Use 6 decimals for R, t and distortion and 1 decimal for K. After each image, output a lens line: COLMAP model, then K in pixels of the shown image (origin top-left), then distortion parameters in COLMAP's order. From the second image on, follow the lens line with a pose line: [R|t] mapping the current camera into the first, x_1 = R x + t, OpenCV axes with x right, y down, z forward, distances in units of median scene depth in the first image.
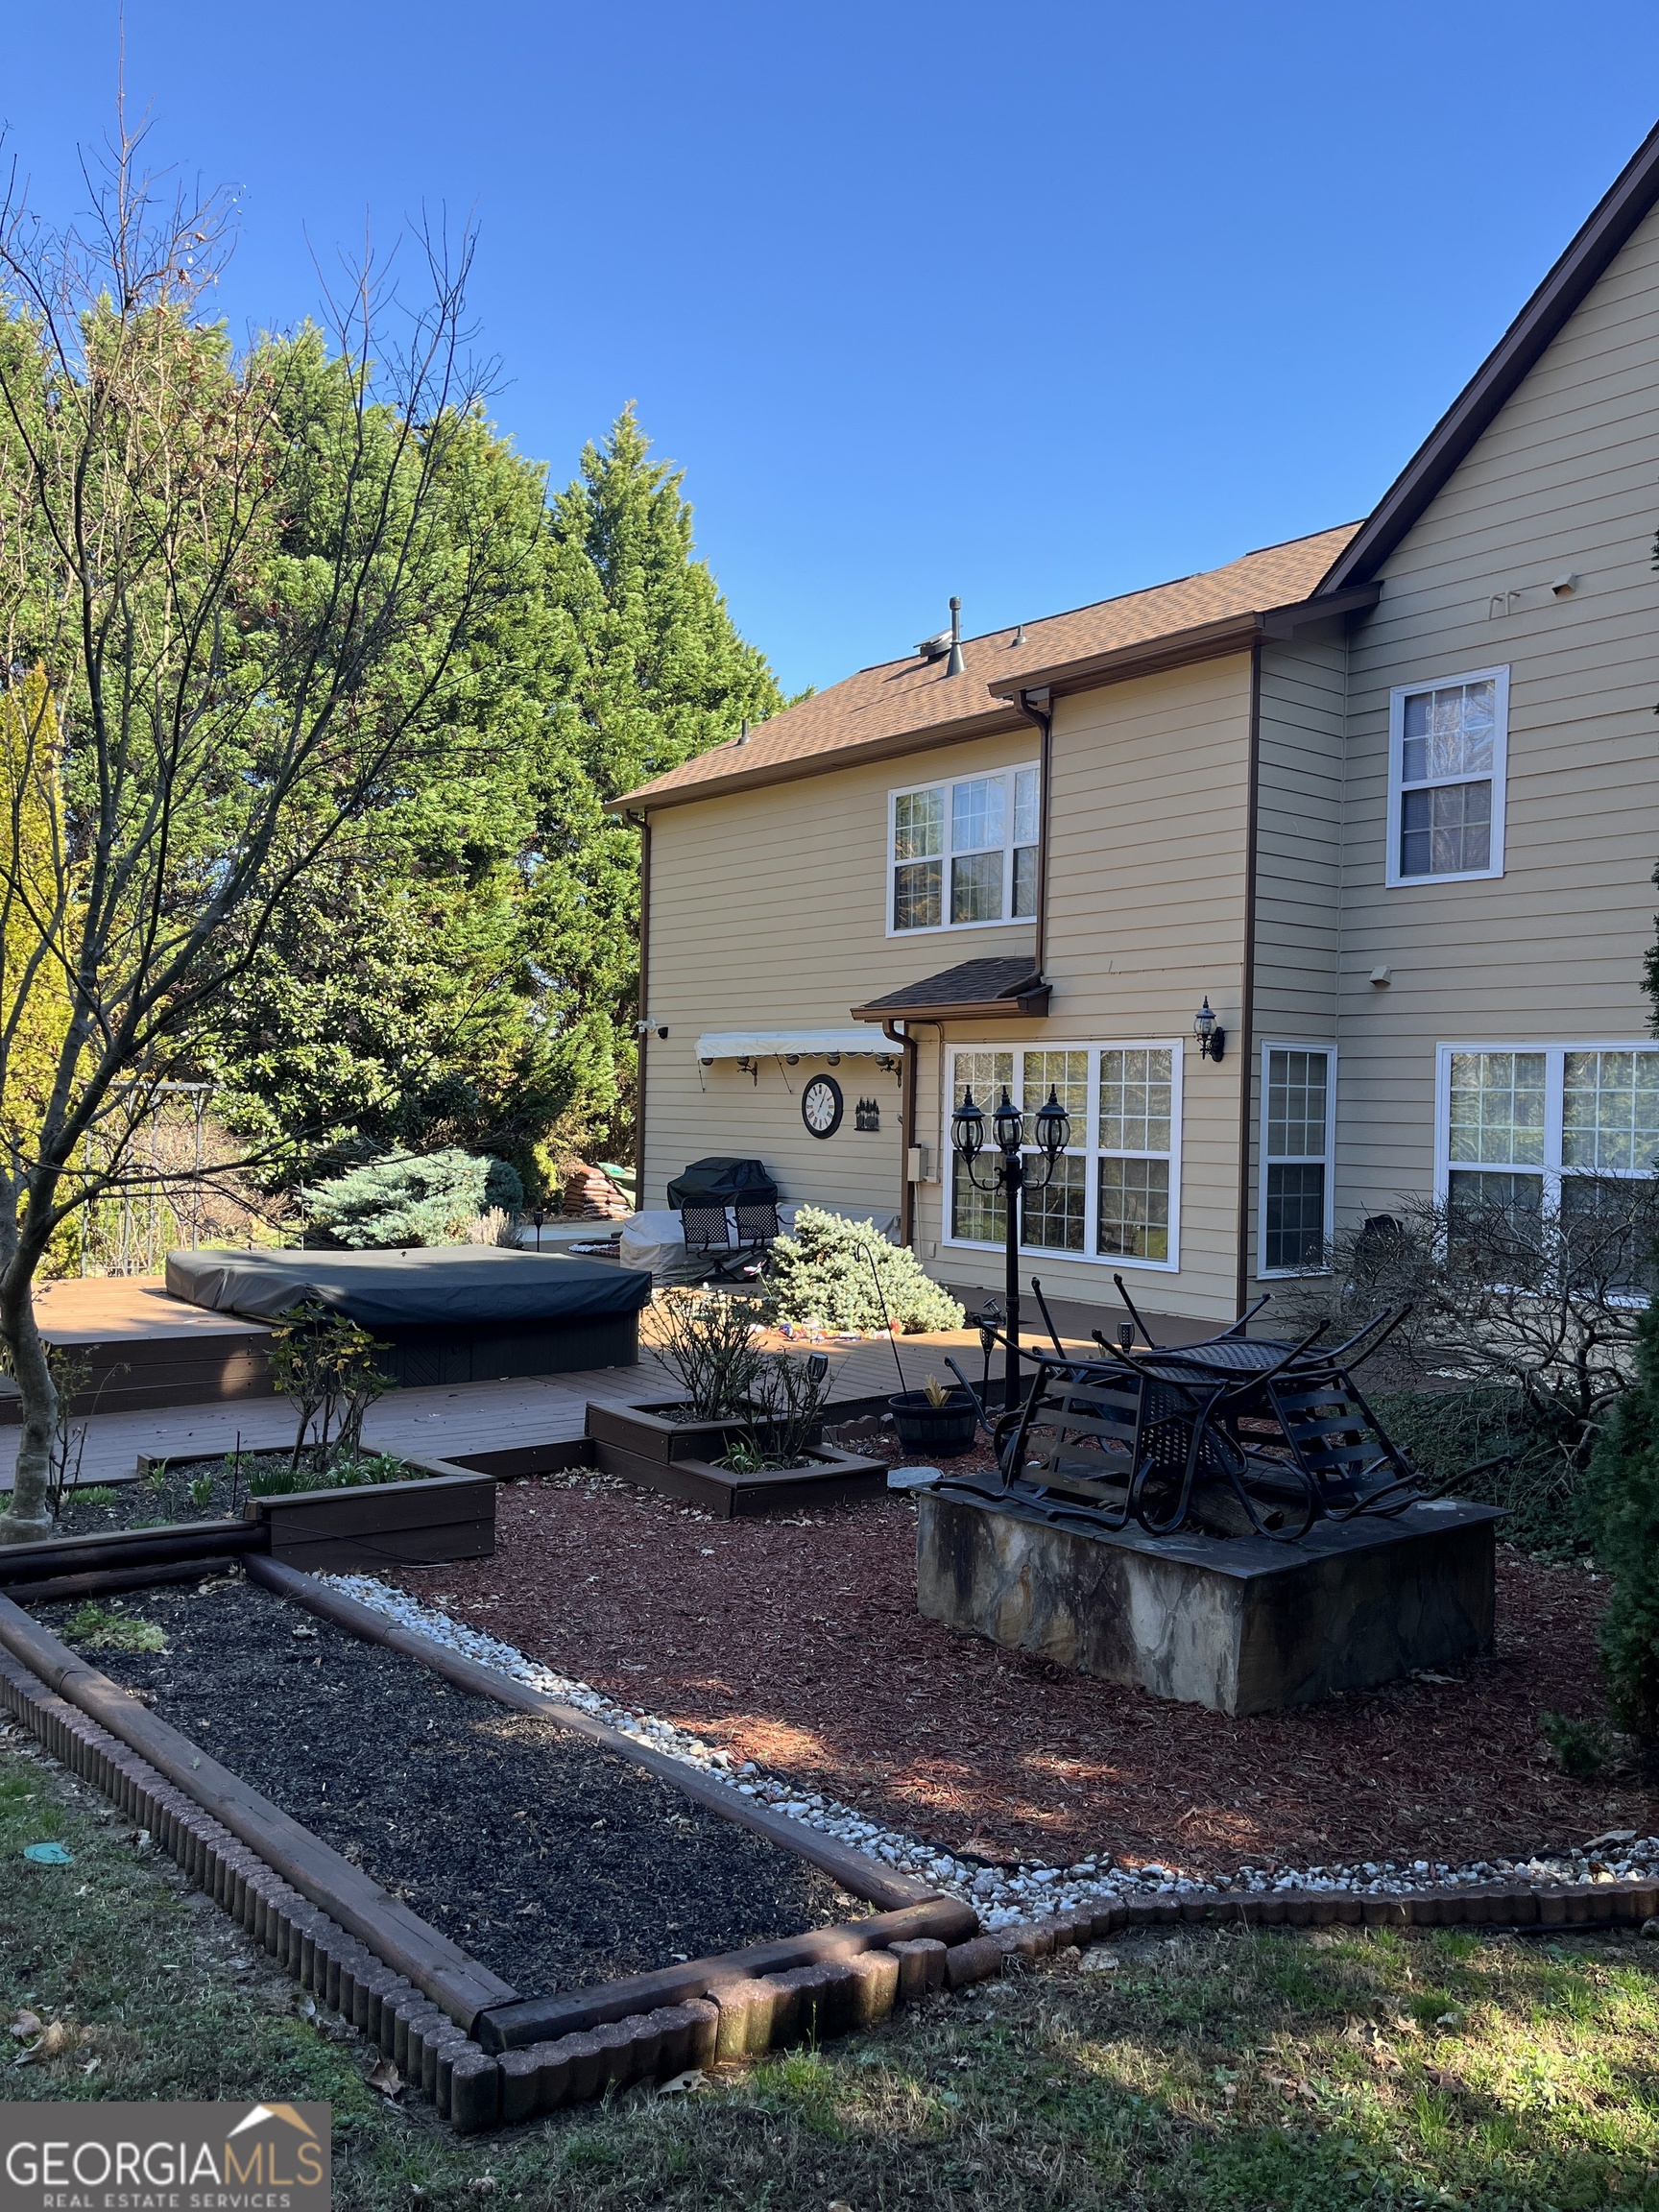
lens RADIAL K [[1684.8, 0, 831.6], [0, 1684.8, 1114.0], [0, 0, 1]] dist [0.061434, -0.079480]
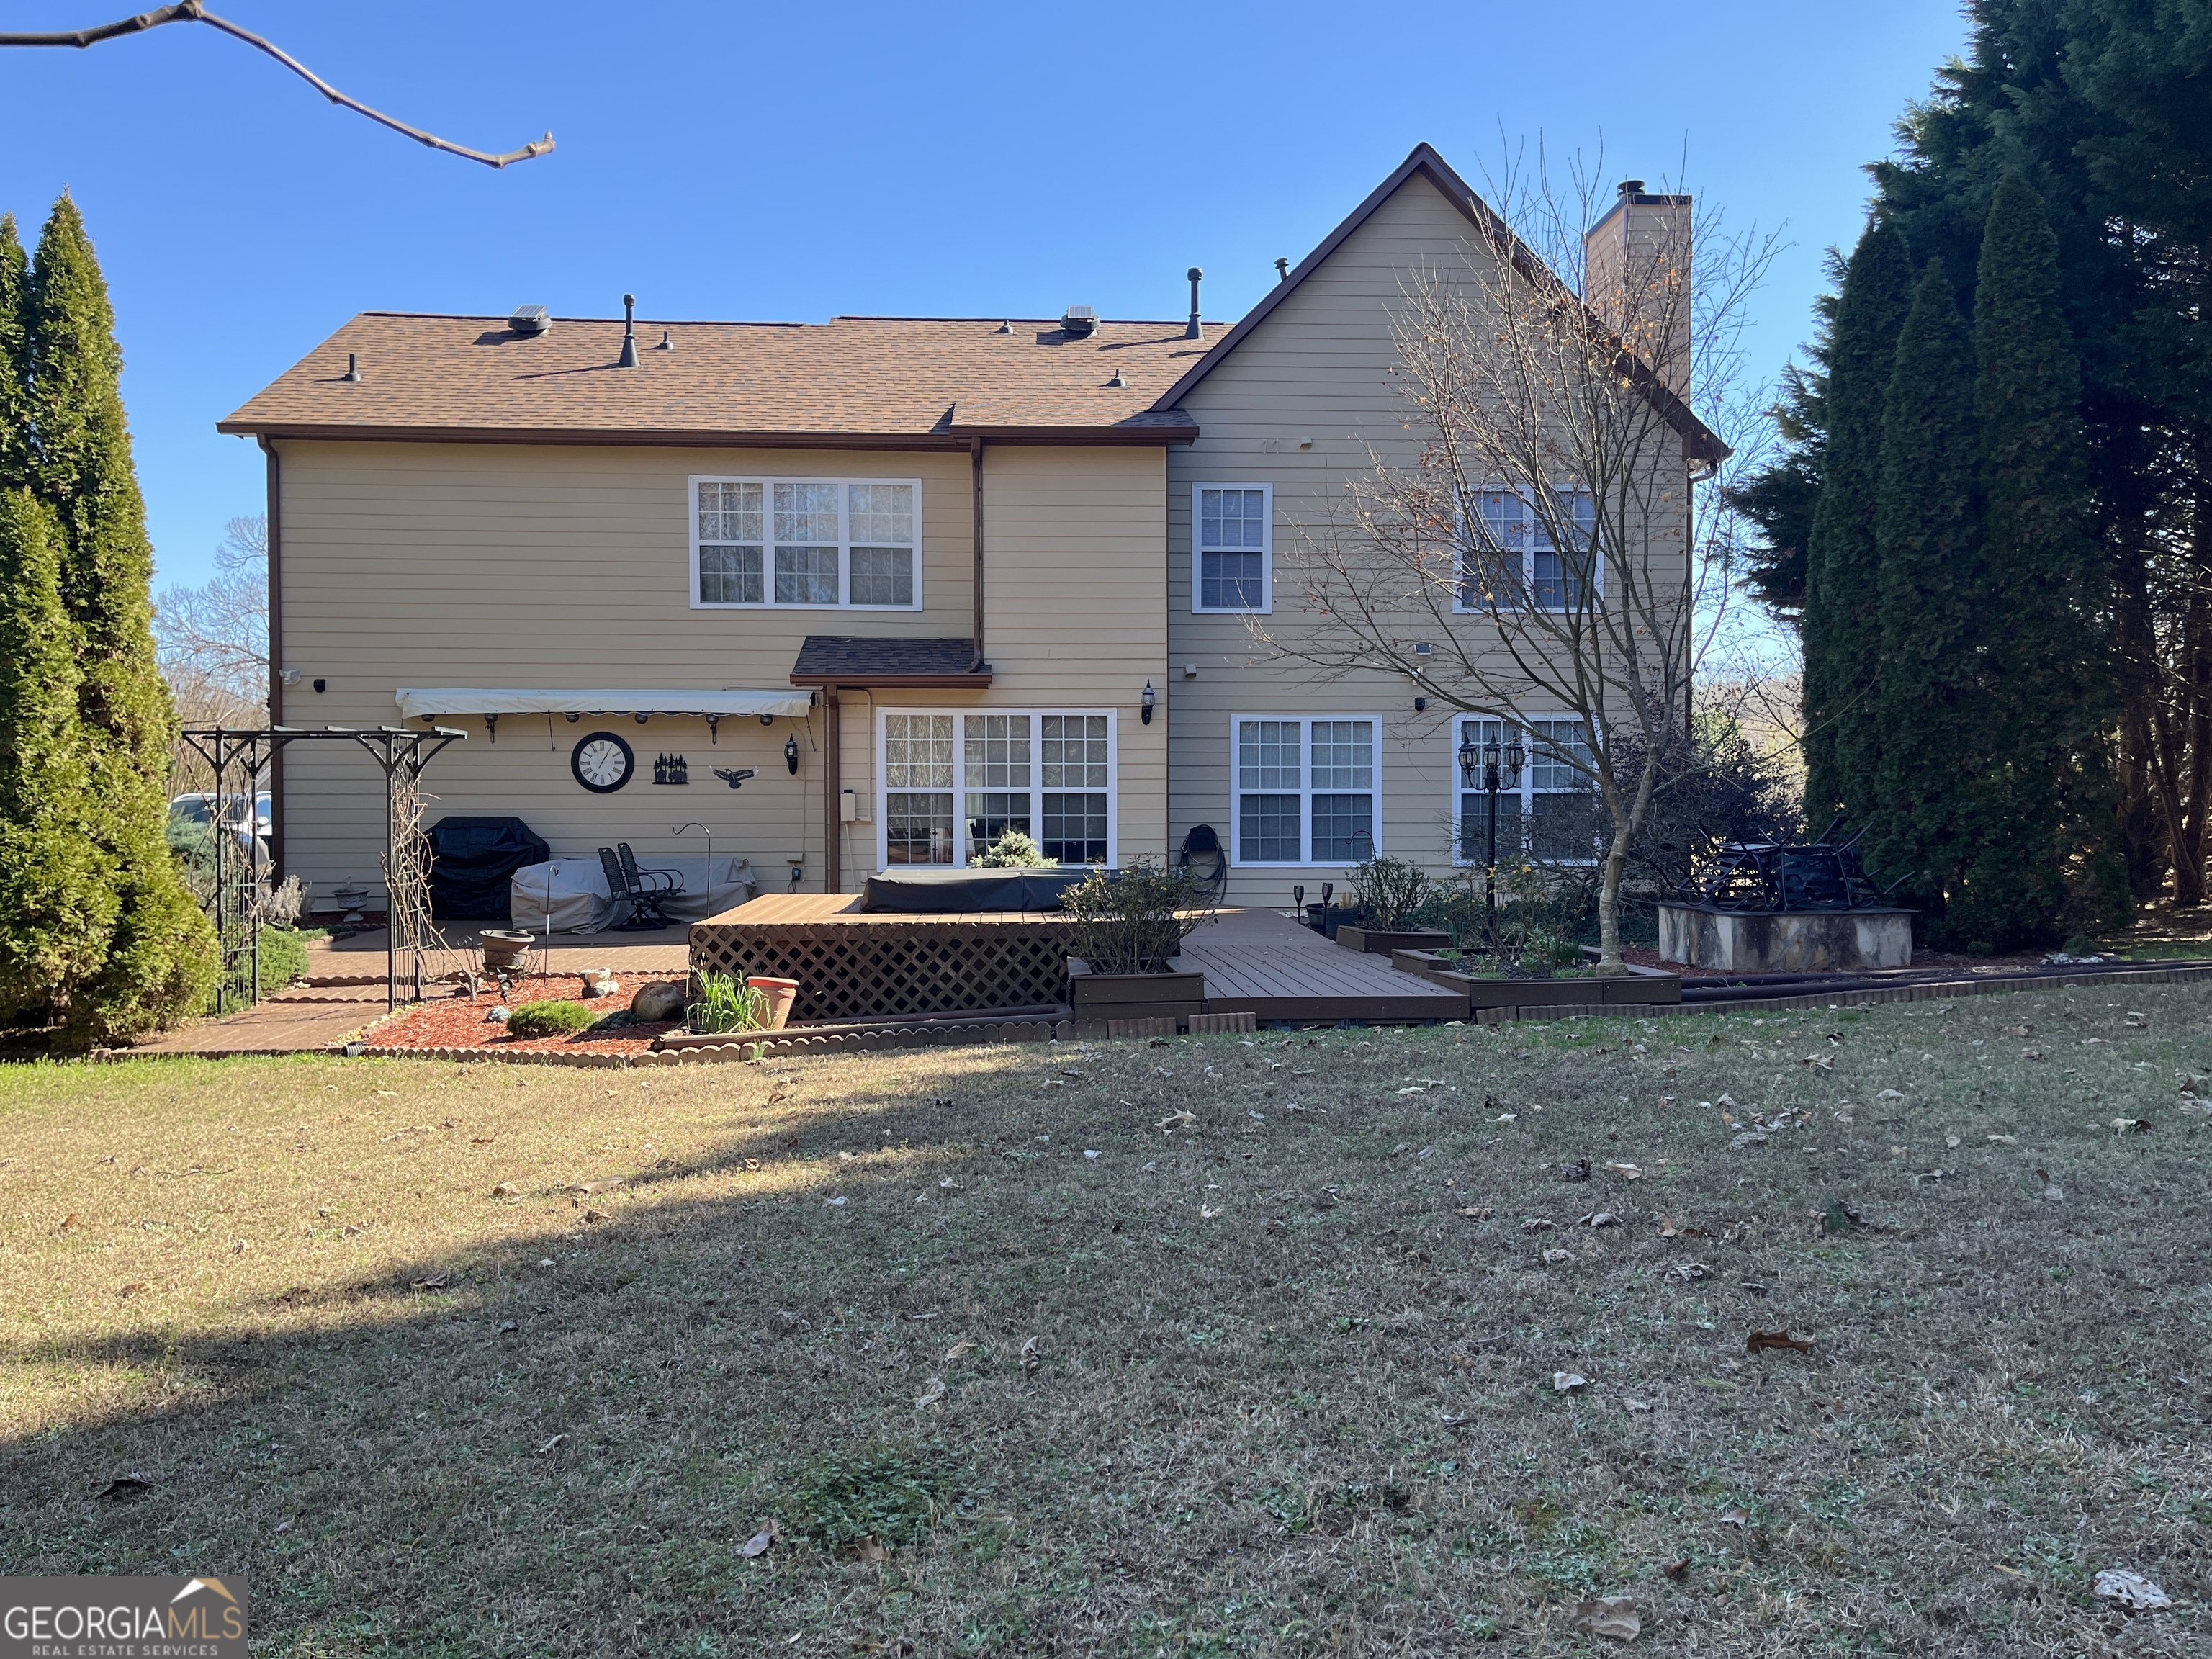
lens RADIAL K [[1684.8, 0, 1109.0], [0, 1684.8, 822.3], [0, 0, 1]] dist [0.061434, -0.079480]
pose [[0.585272, -0.027572, 0.810368, -0.922873], [0.016175, 0.999620, 0.022329, 0.019293], [-0.810676, 0.000039, 0.585496, 0.165046]]
